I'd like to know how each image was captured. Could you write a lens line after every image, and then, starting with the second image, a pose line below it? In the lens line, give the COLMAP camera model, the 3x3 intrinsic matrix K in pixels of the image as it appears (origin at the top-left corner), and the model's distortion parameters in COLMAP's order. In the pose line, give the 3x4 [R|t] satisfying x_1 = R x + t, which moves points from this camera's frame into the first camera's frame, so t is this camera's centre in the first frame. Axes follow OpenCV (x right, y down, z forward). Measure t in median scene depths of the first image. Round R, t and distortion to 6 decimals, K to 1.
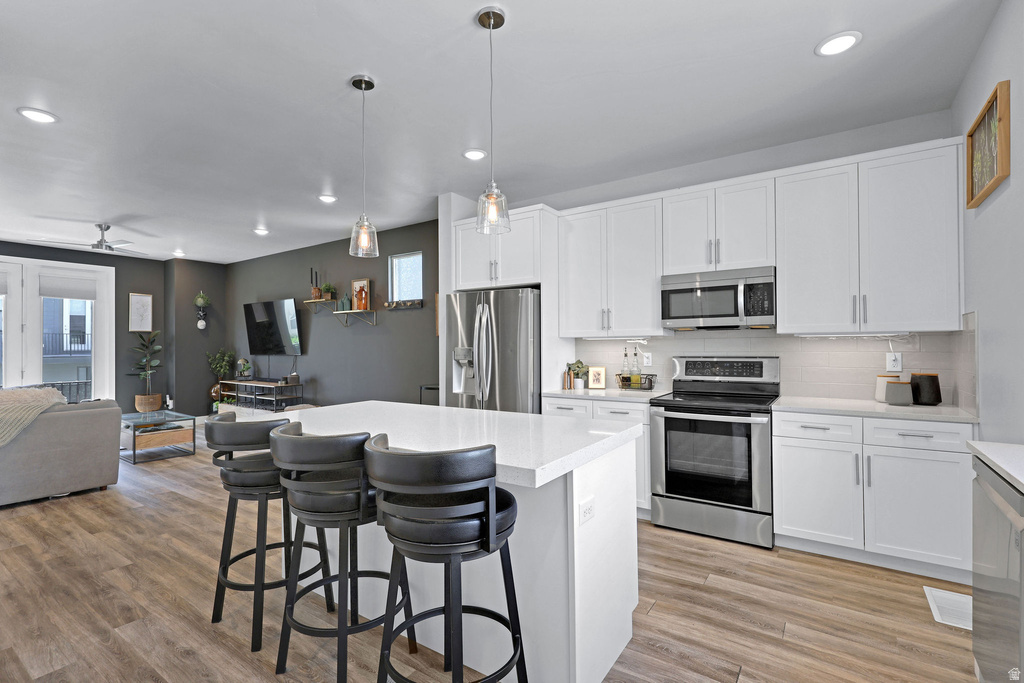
lens RADIAL K [[464.8, 0, 512.8], [0, 464.8, 343.1], [0, 0, 1]] dist [-0.002542, 0.000098]
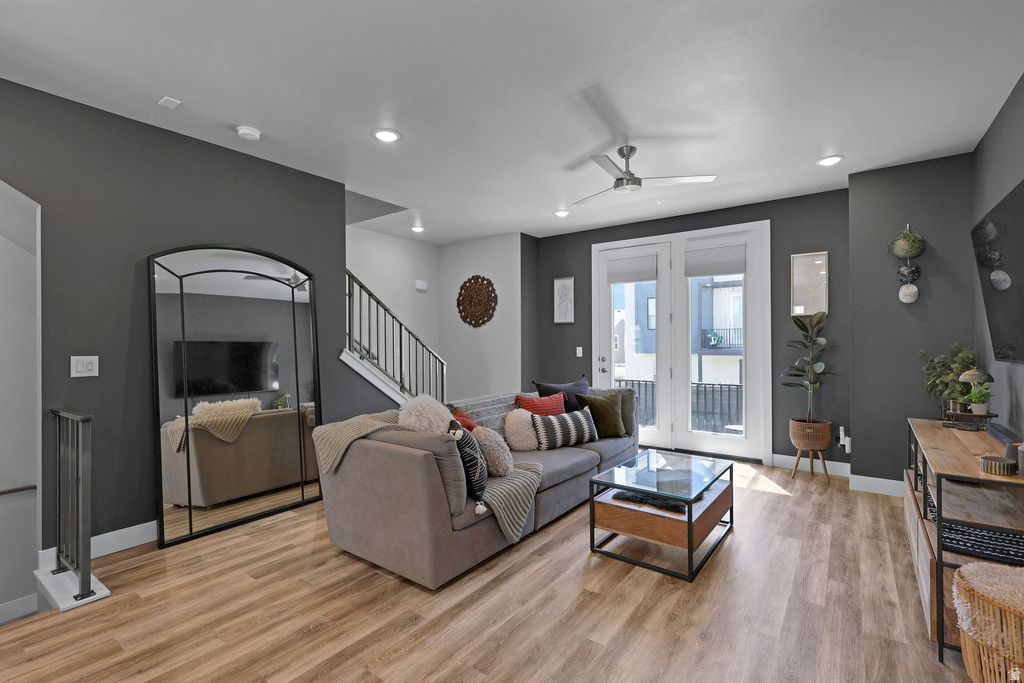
lens RADIAL K [[464.8, 0, 509.6], [0, 464.8, 344.8], [0, 0, 1]] dist [-0.002542, 0.000098]
pose [[-0.039229, 0.007651, -0.999201, -0.178865], [0.011649, 0.999906, 0.007199, 0.005642], [0.999162, -0.011357, -0.039315, 0.641000]]
